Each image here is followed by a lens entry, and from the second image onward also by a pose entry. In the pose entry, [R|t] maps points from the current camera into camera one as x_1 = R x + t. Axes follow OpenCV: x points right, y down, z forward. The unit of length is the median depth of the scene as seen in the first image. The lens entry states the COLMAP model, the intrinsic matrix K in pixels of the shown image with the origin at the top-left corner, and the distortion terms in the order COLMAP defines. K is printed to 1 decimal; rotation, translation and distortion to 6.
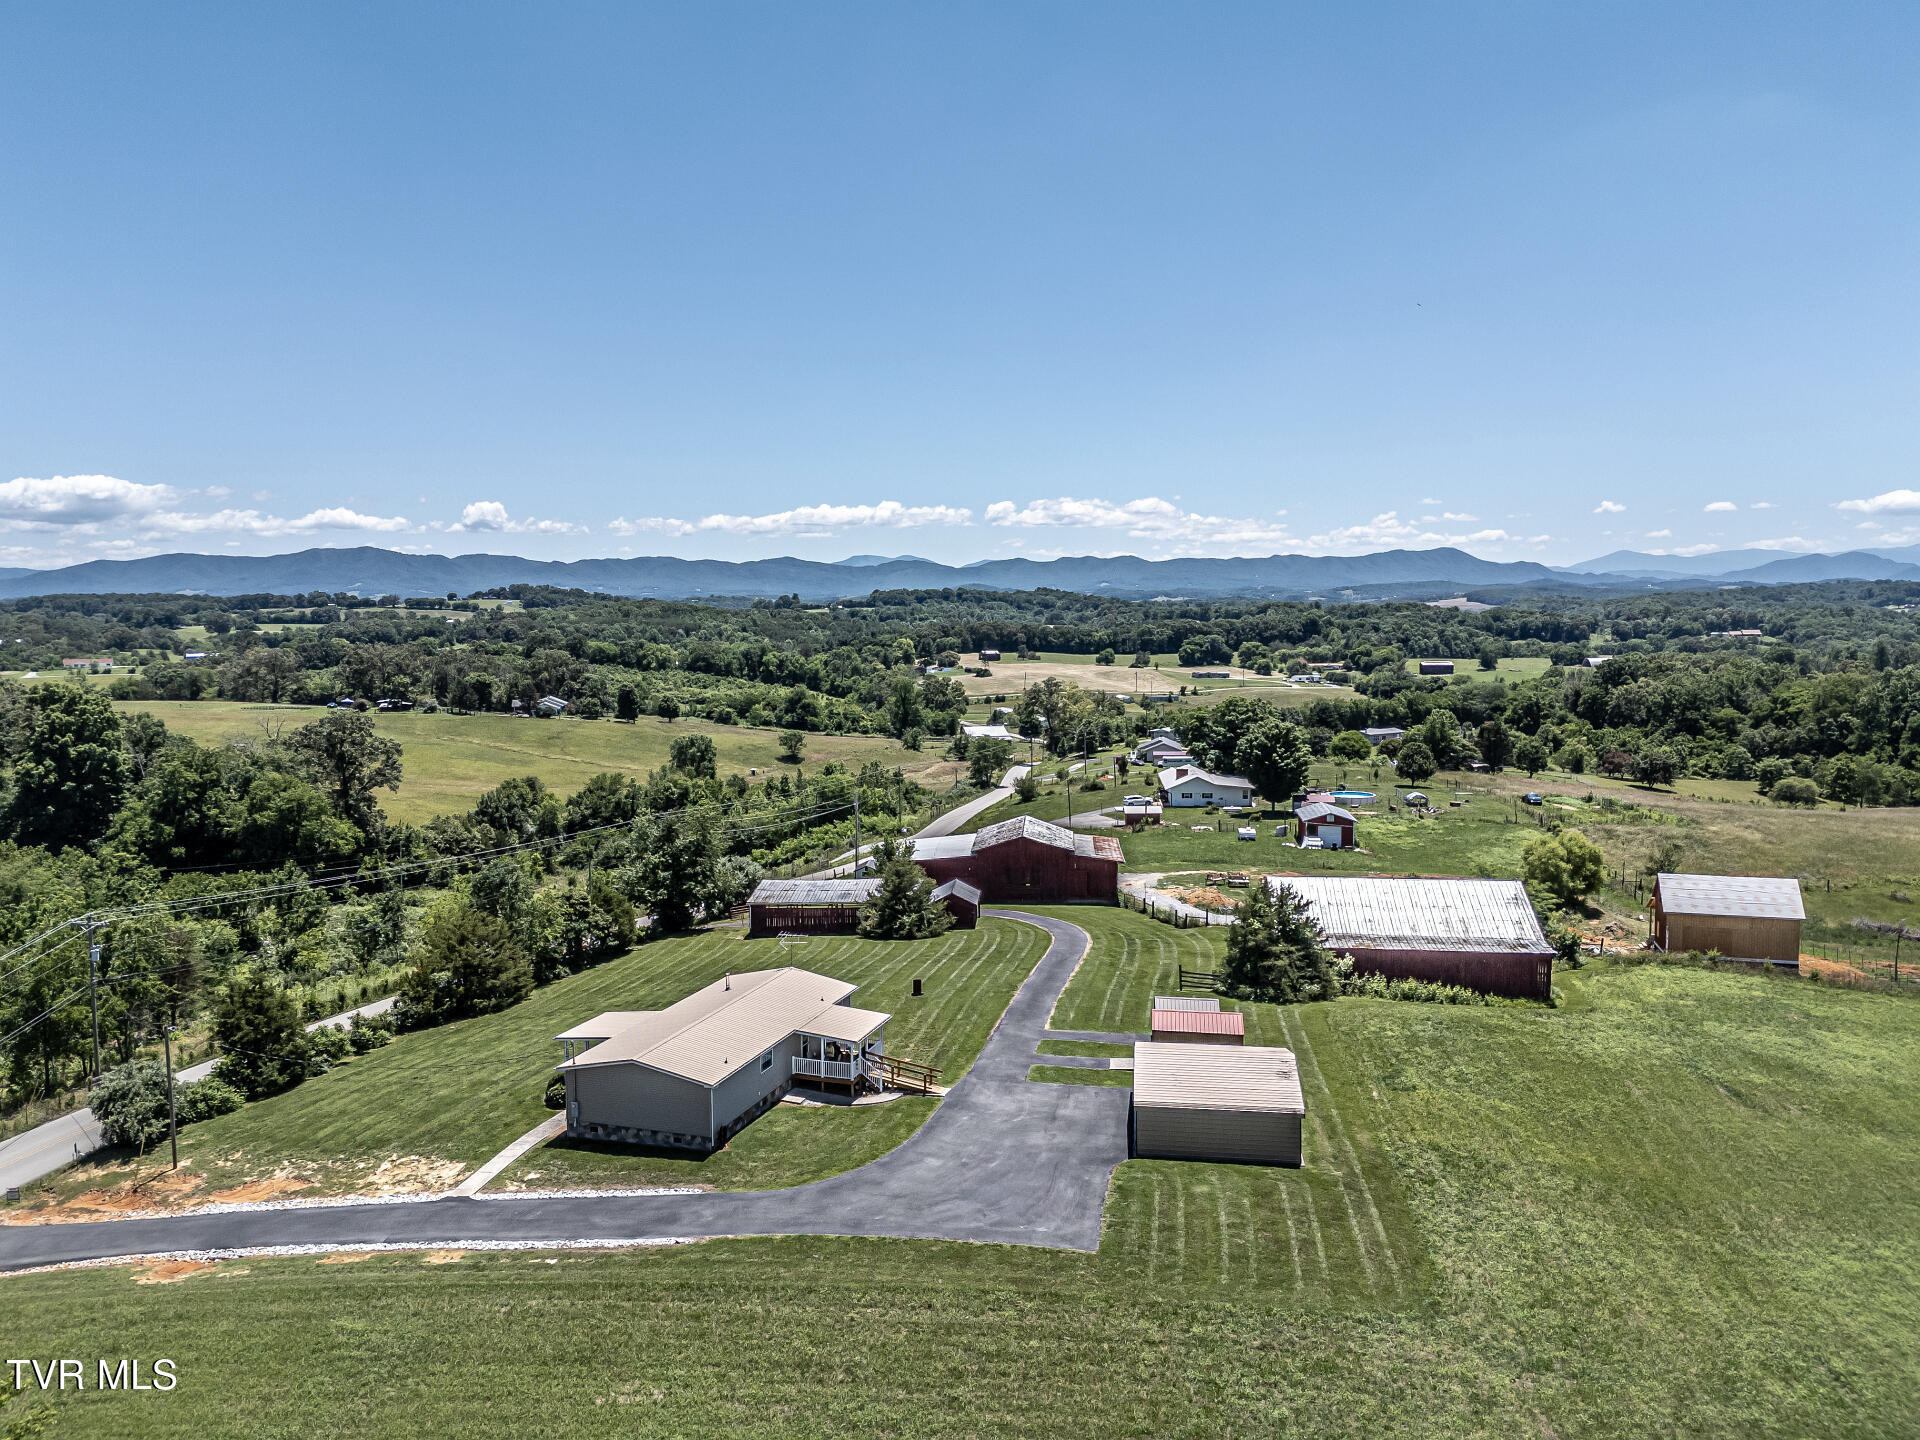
lens RADIAL K [[1404.2, 0, 971.7], [0, 1404.2, 722.8], [0, 0, 1]] dist [0.081951, -0.086484]
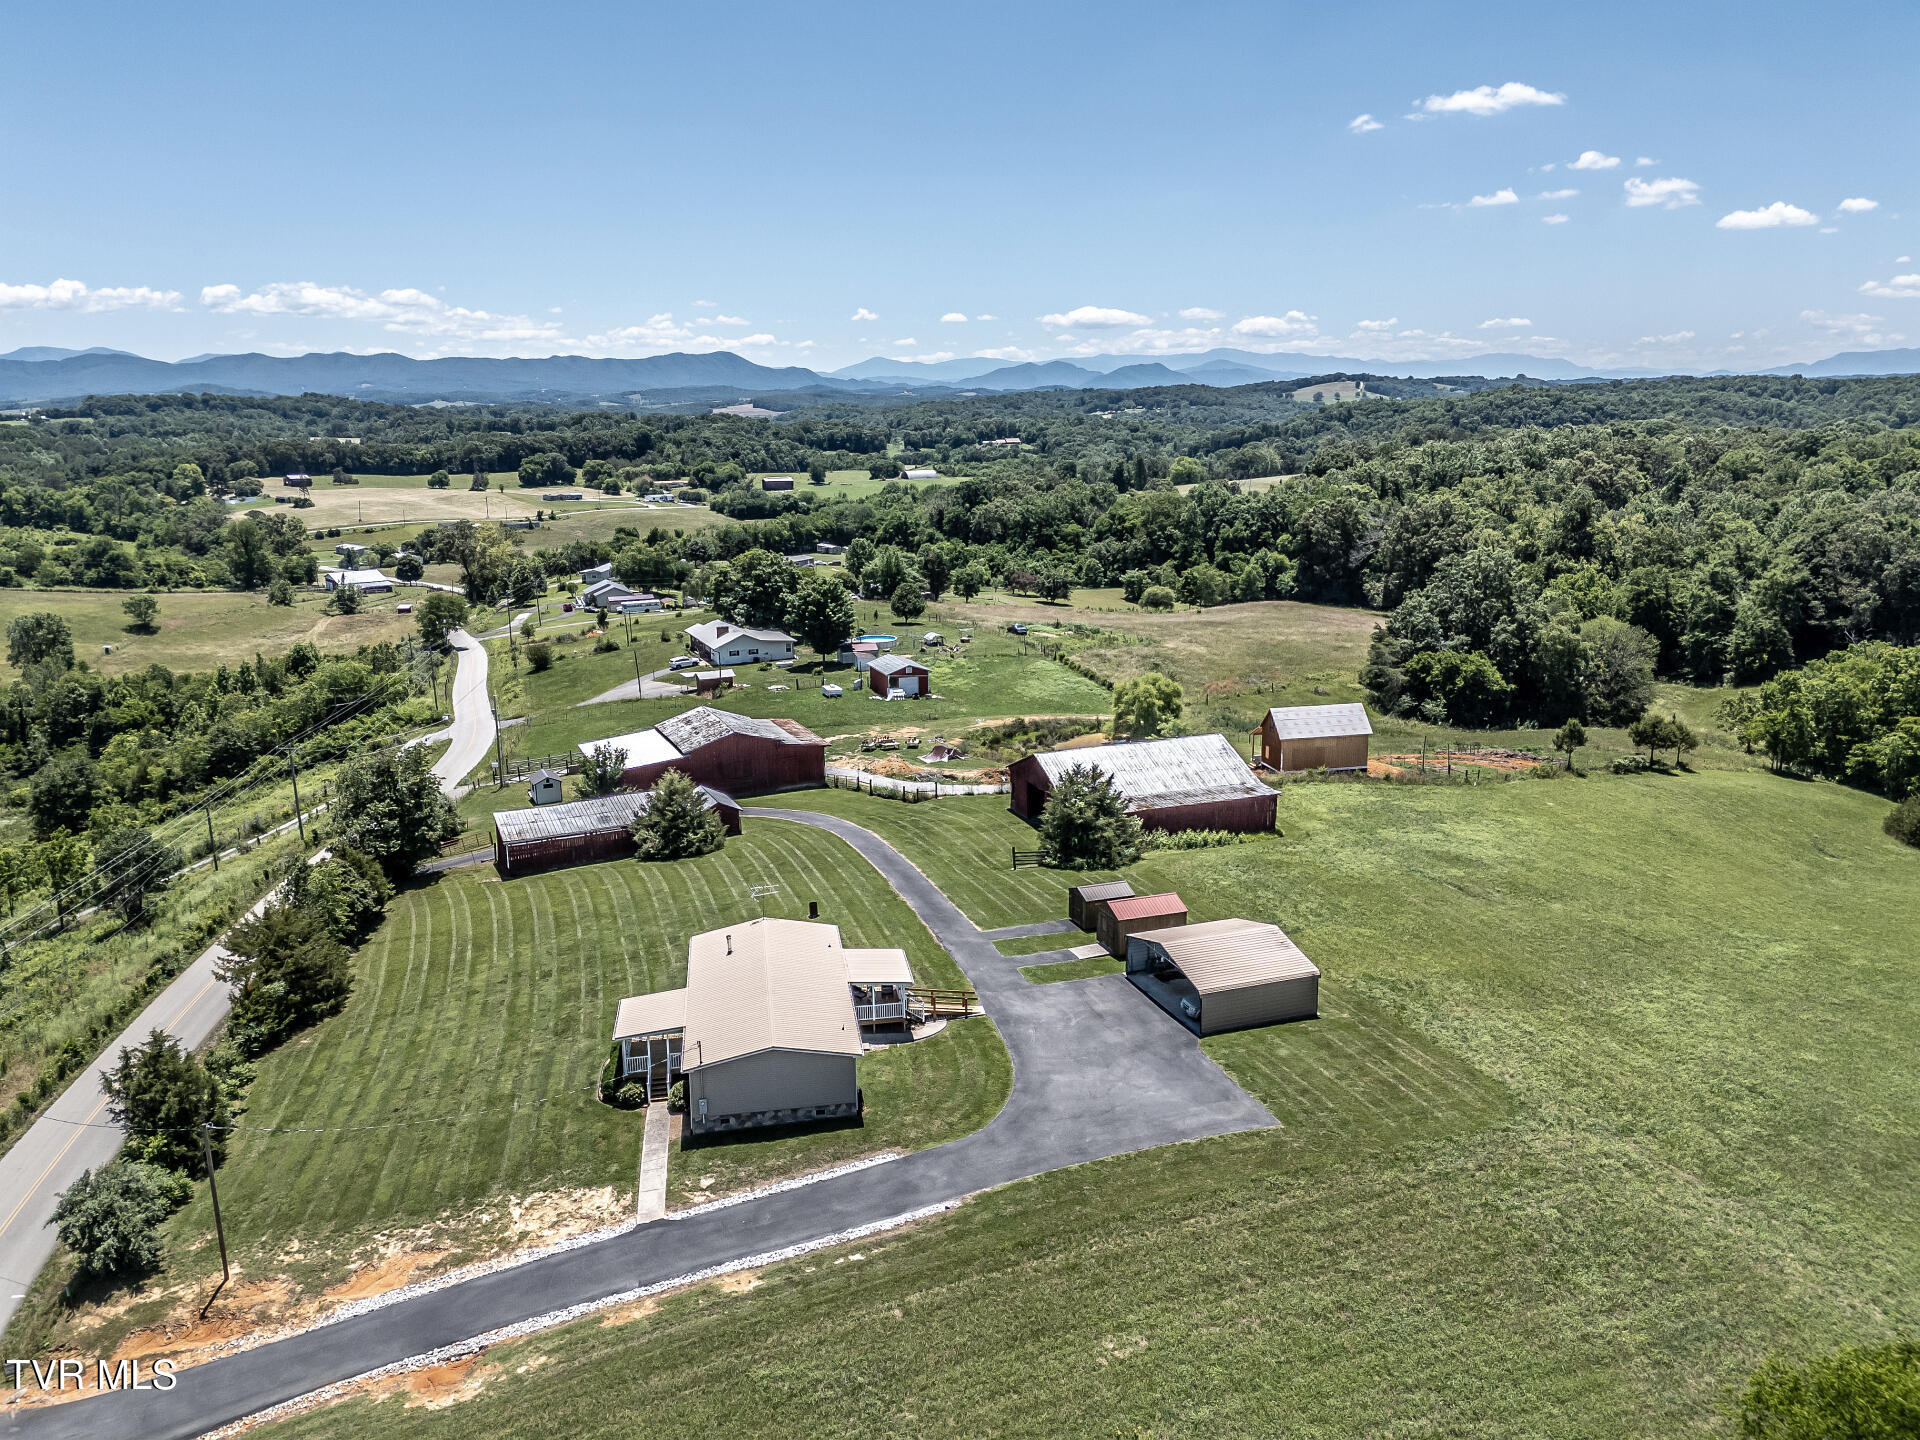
lens RADIAL K [[1397.9, 0, 968.1], [0, 1397.9, 721.4], [0, 0, 1]] dist [0.073835, -0.080172]
pose [[0.881710, -0.108485, 0.459150, -0.182769], [0.045479, 0.988216, 0.146154, -0.043356], [-0.469594, -0.107984, 0.876254, 0.028300]]
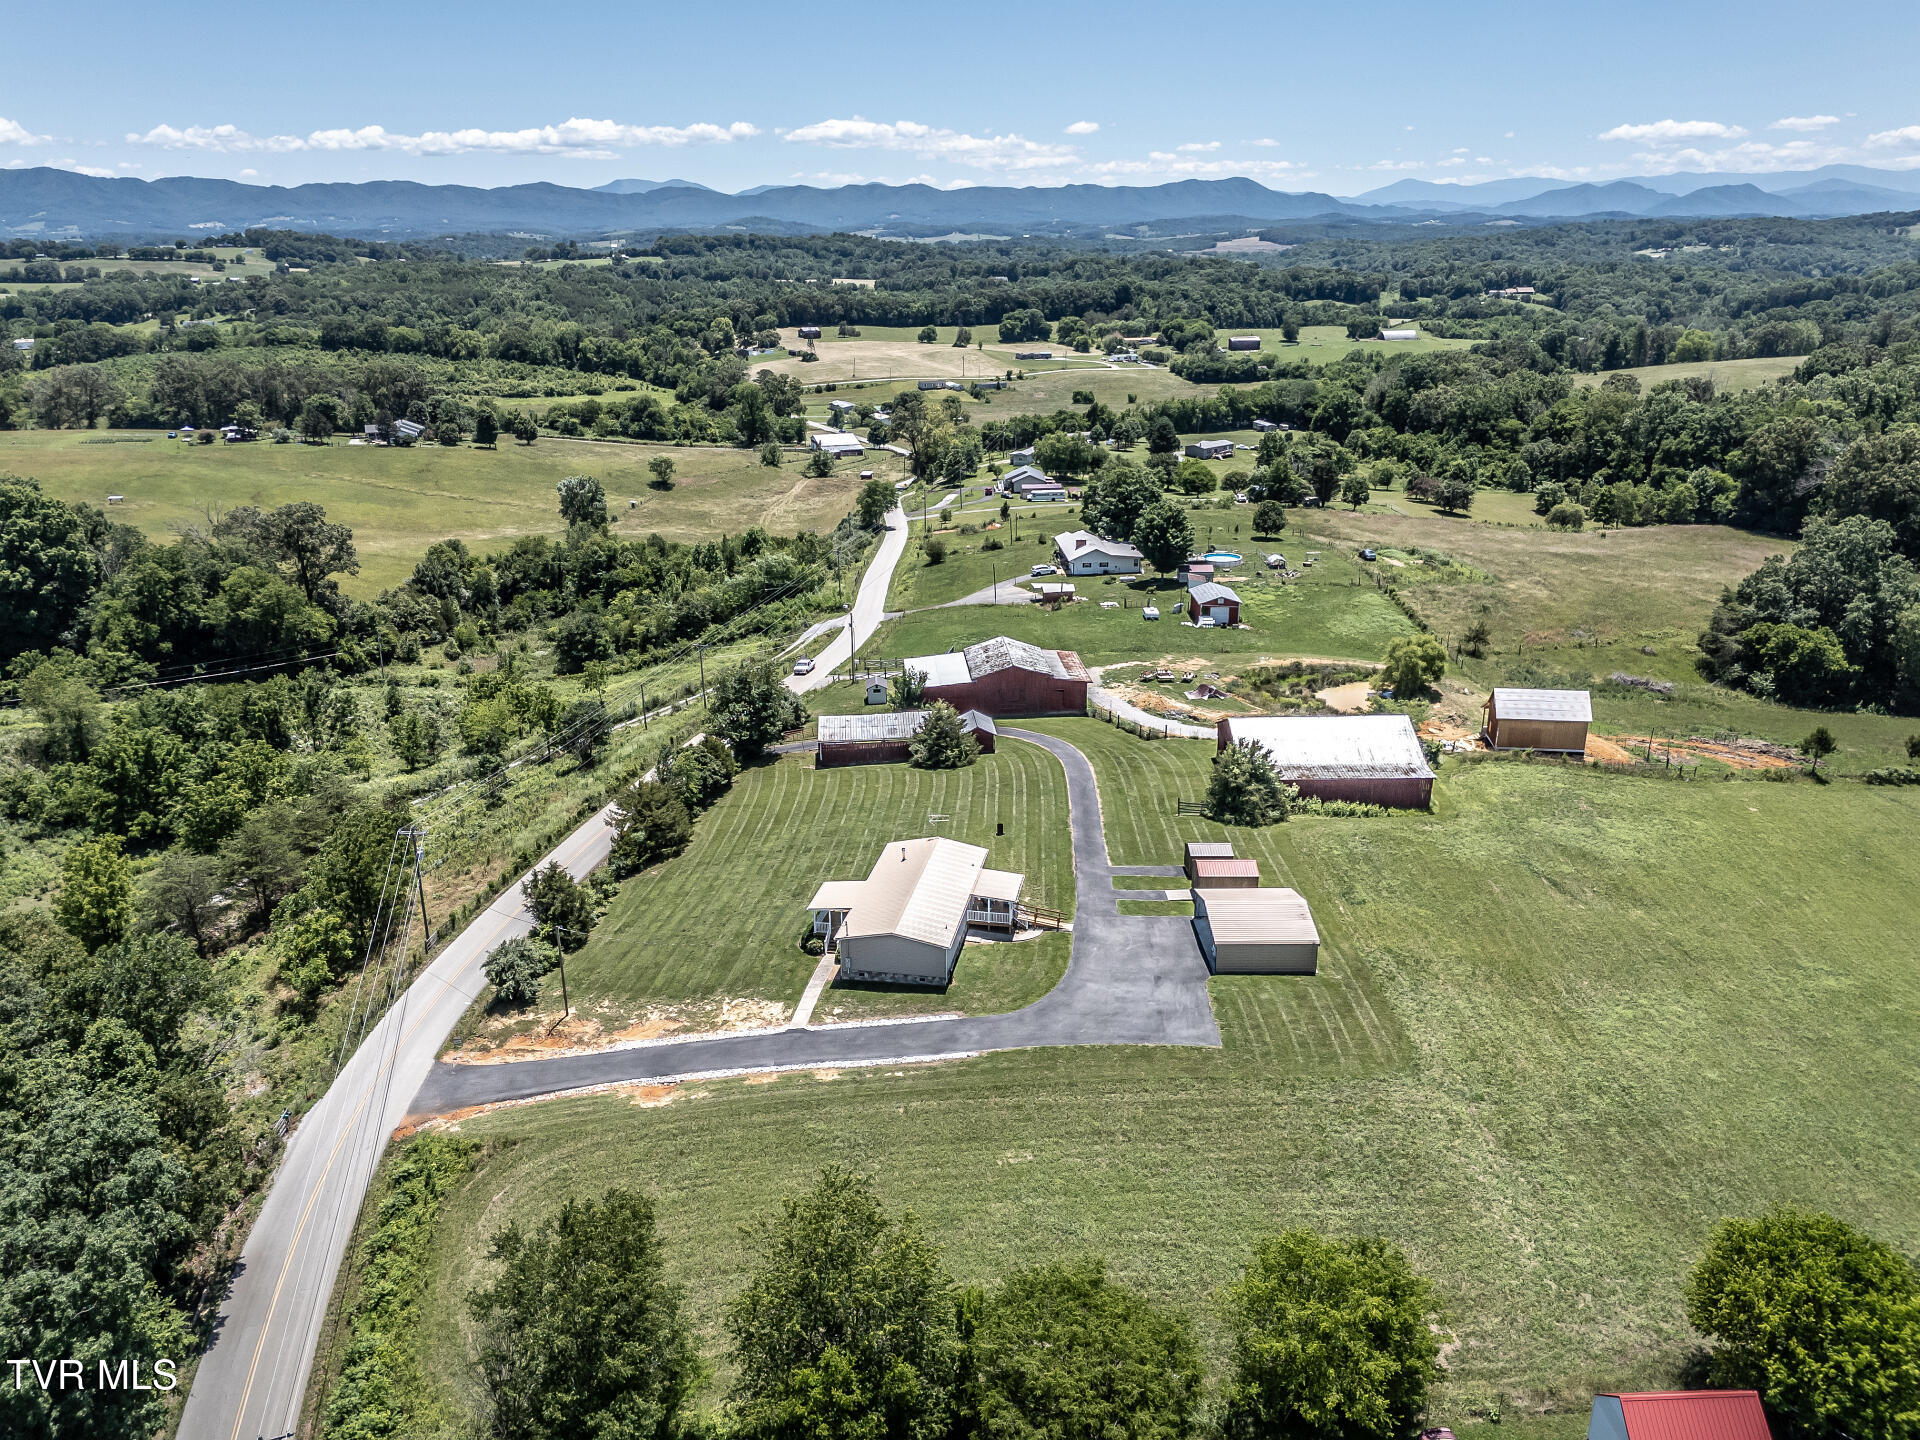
lens RADIAL K [[1404.2, 0, 971.7], [0, 1404.2, 722.8], [0, 0, 1]] dist [0.081951, -0.086484]
pose [[0.989010, -0.048007, 0.139838, -0.117754], [0.012206, 0.969100, 0.246365, -0.117510], [-0.147344, -0.241951, 0.959036, -0.136011]]
